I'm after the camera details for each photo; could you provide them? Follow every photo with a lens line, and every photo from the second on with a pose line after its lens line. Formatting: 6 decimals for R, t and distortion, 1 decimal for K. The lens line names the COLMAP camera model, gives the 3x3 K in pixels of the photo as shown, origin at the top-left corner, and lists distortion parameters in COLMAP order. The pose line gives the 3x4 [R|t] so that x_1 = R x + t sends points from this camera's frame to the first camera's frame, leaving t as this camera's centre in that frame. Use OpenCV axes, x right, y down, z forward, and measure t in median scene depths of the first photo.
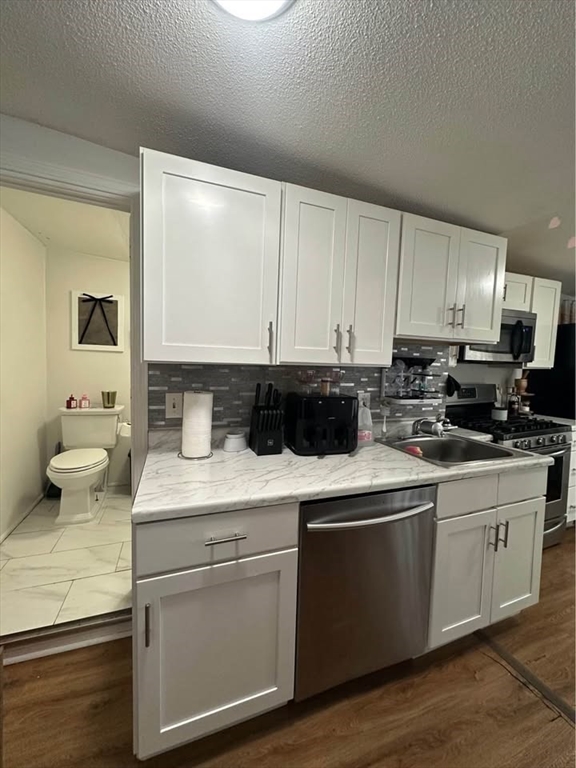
lens RADIAL K [[304.0, 0, 288.0], [0, 304.0, 384.0], [0, 0, 1]] dist [-0.006863, -0.000067]
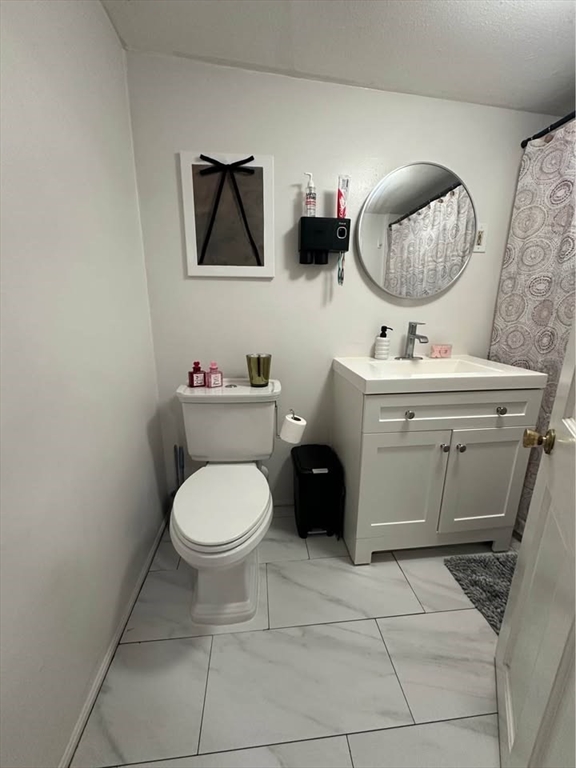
lens RADIAL K [[304.0, 0, 288.0], [0, 304.0, 384.0], [0, 0, 1]] dist [-0.006863, -0.000067]
pose [[0.967100, 0.026453, -0.253018, -0.387190], [0.016968, 0.985657, 0.167905, -0.012666], [0.253830, -0.166674, 0.952780, 0.483848]]
